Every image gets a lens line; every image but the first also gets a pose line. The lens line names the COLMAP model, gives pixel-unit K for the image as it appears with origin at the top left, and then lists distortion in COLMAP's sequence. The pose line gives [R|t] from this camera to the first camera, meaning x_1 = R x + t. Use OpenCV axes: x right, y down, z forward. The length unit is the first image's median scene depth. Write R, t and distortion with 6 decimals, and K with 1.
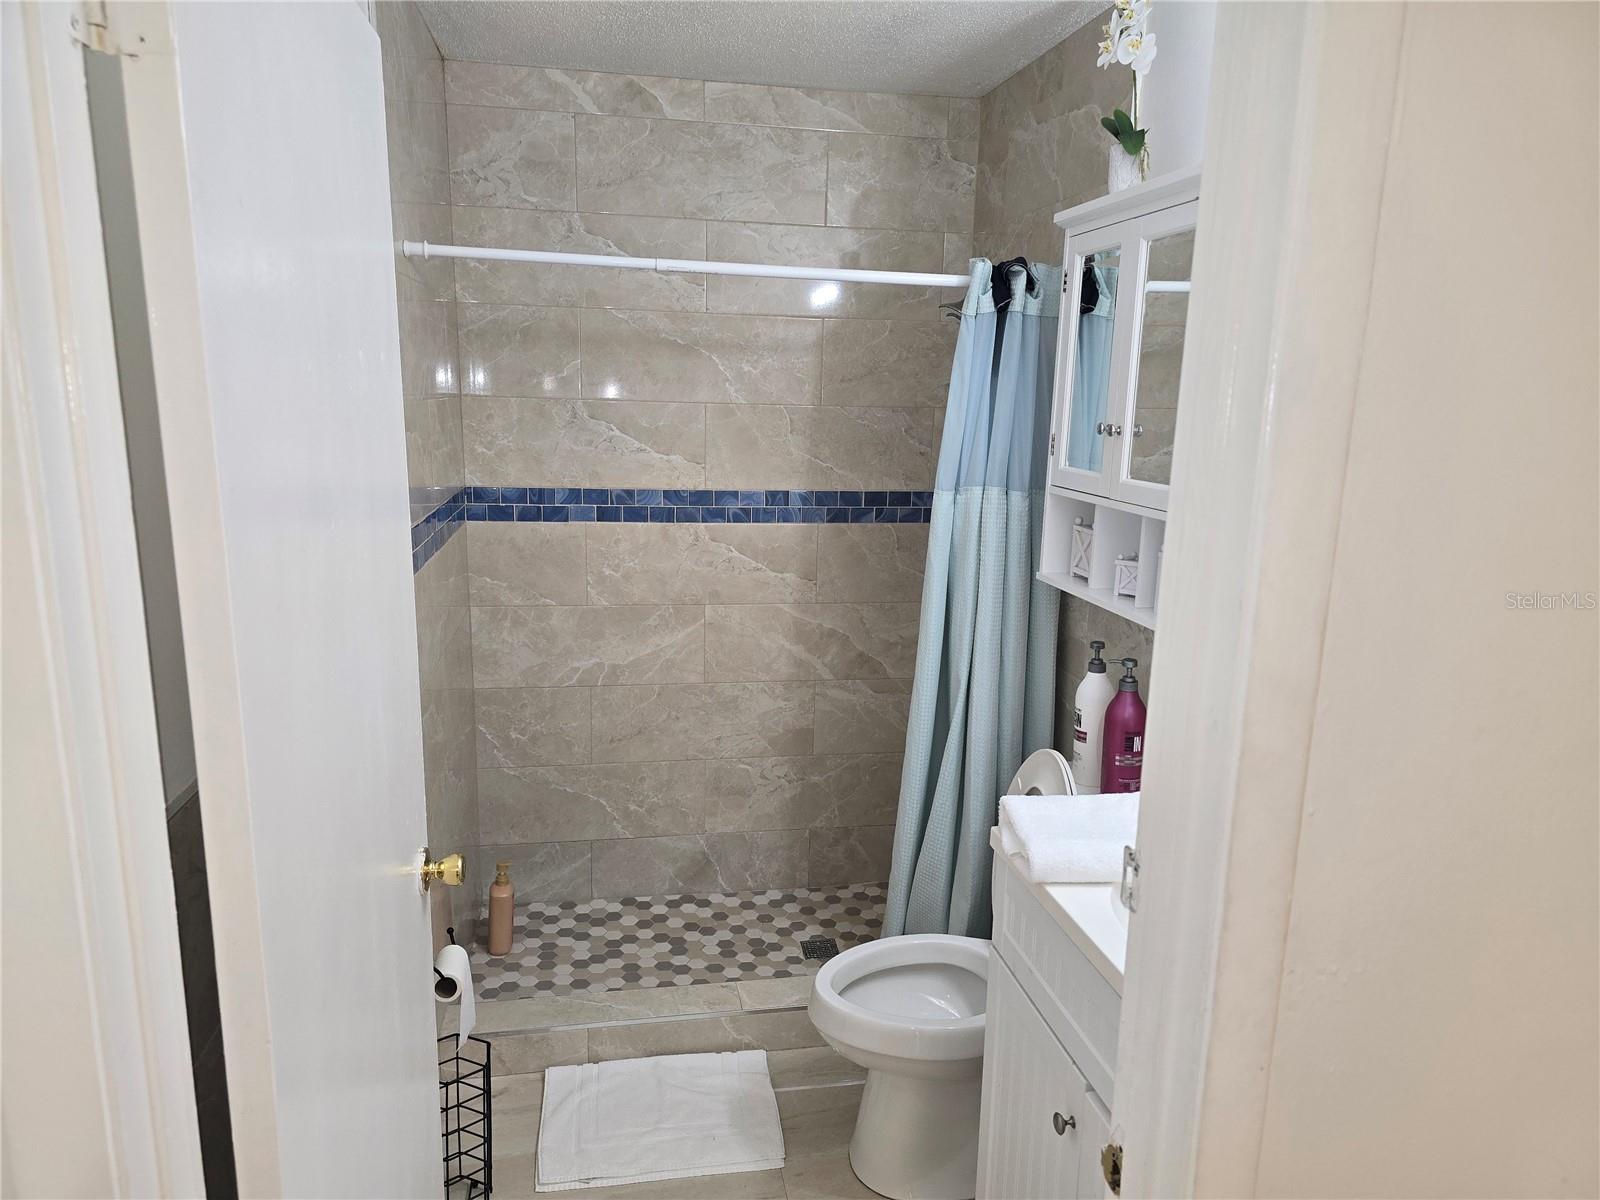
lens RADIAL K [[1055.4, 0, 807.6], [0, 1055.4, 607.9], [0, 0, 1]] dist [0.091838, -0.098014]
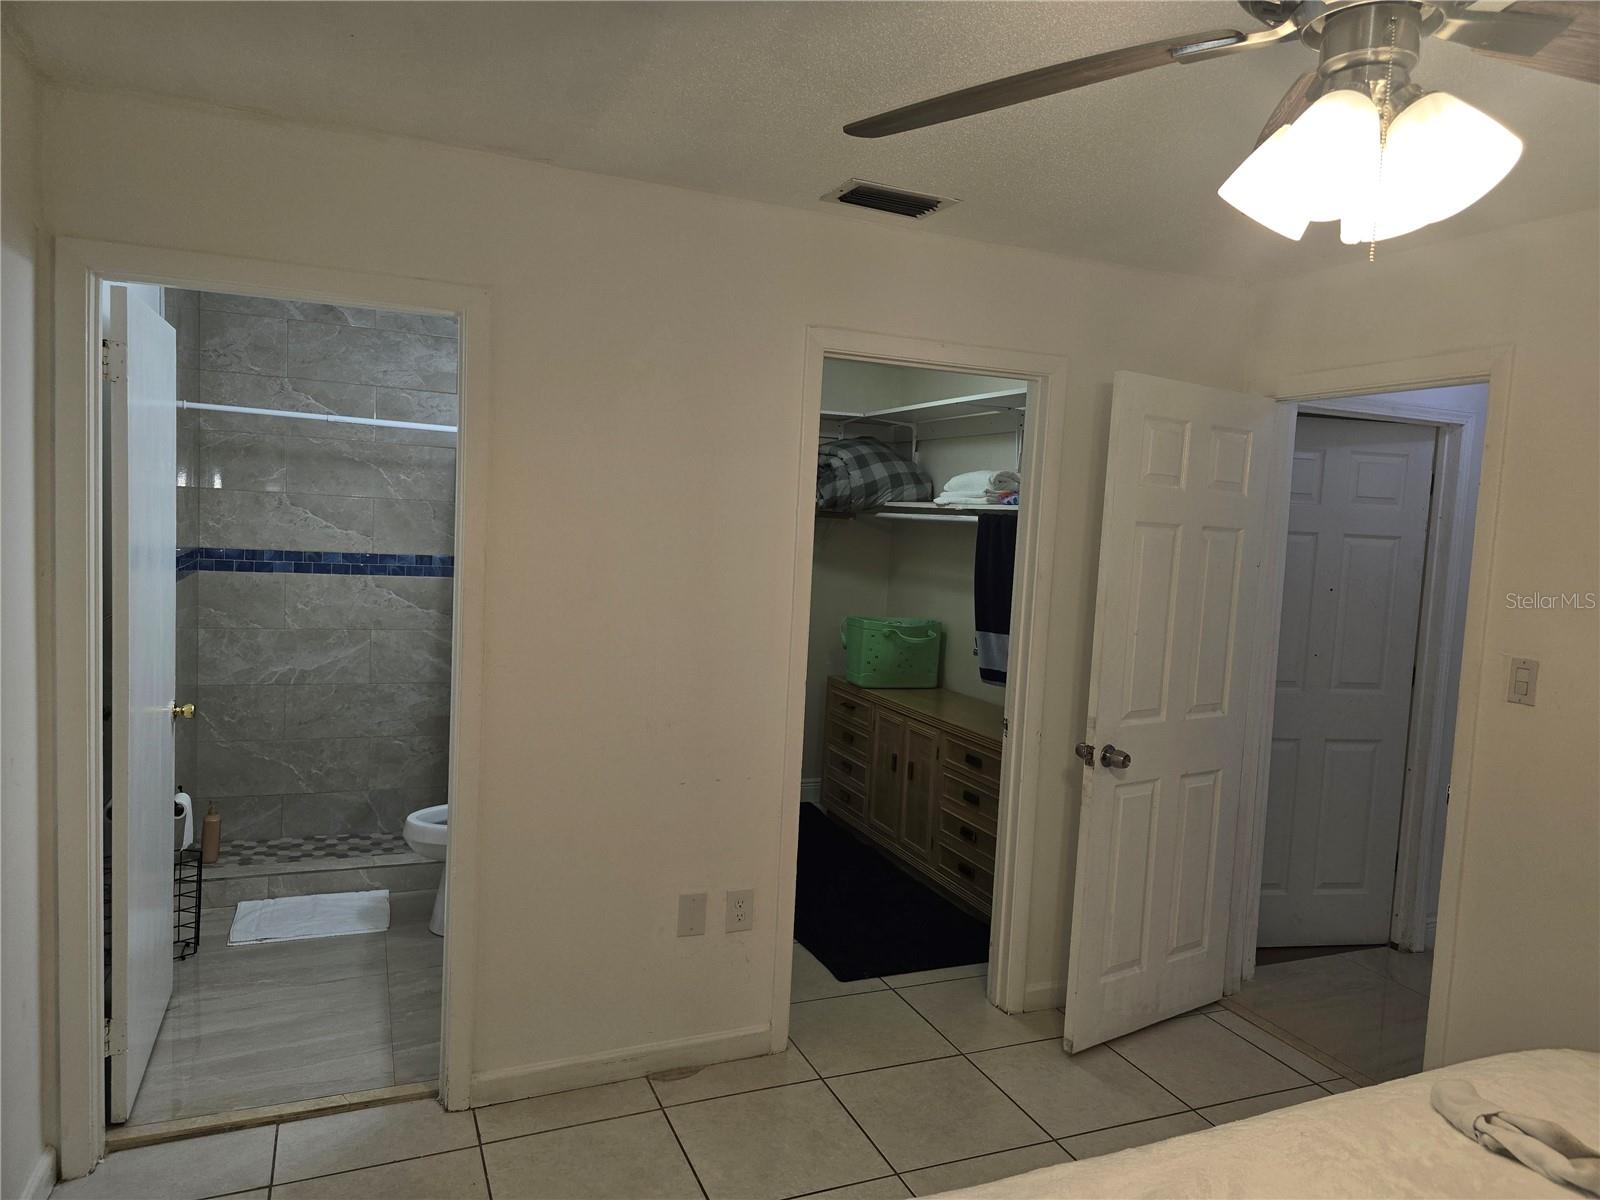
lens RADIAL K [[1059.9, 0, 806.1], [0, 1059.9, 599.8], [0, 0, 1]] dist [0.055830, -0.039553]
pose [[0.976433, 0.006894, 0.215710, 0.182447], [0.021491, 0.991416, -0.128965, 0.167396], [-0.214747, 0.130562, 0.967904, -0.621053]]
